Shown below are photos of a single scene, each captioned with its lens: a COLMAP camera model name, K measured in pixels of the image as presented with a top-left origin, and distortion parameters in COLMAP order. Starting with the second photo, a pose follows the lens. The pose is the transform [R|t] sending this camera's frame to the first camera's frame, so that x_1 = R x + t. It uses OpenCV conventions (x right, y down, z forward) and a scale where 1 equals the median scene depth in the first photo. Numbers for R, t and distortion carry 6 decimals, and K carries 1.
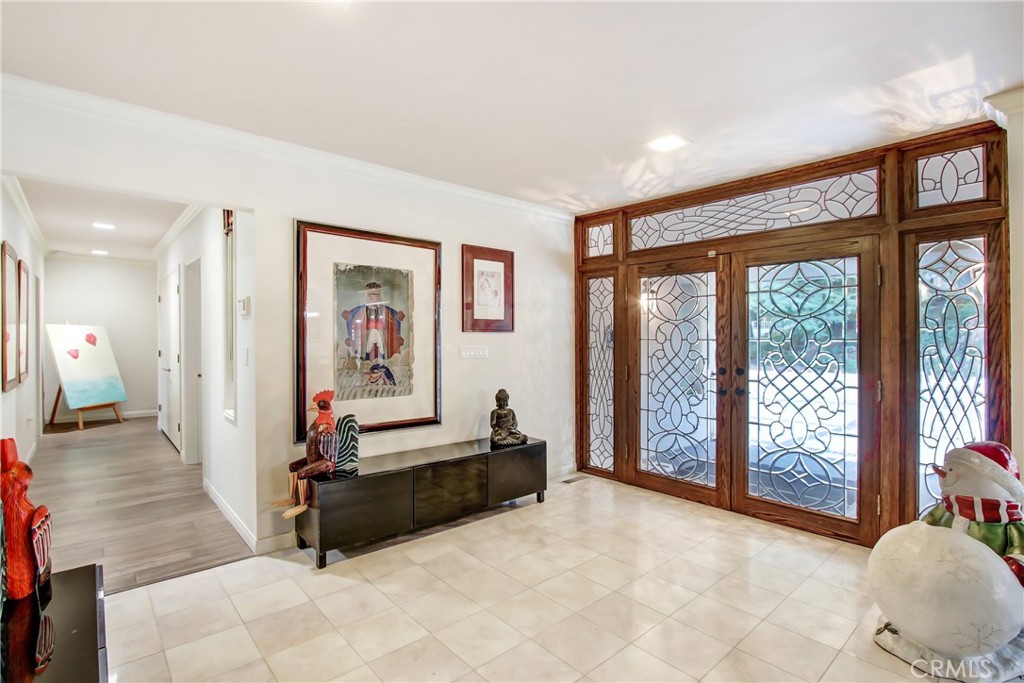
lens RADIAL K [[493.2, 0, 508.4], [0, 493.2, 339.1], [0, 0, 1]] dist [-0.014072, 0.000070]
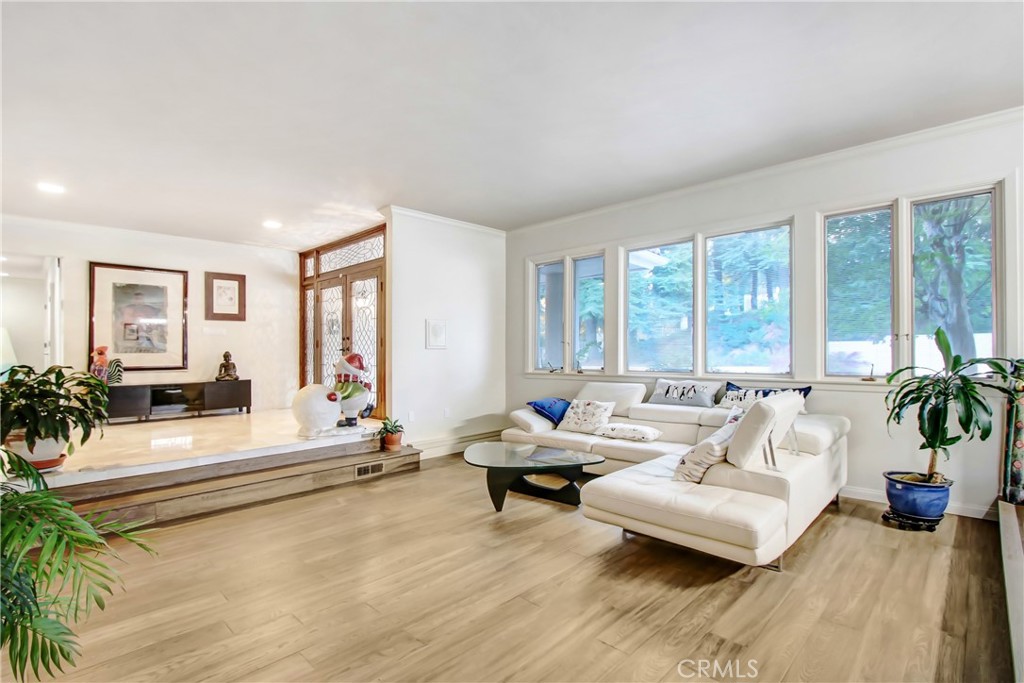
lens RADIAL K [[493.2, 0, 514.9], [0, 493.2, 350.9], [0, 0, 1]] dist [-0.014072, 0.000070]
pose [[0.997180, -0.016368, 0.073244, 0.920468], [0.016760, 0.999848, -0.004736, 0.127738], [-0.073155, 0.005950, 0.997303, -0.882655]]
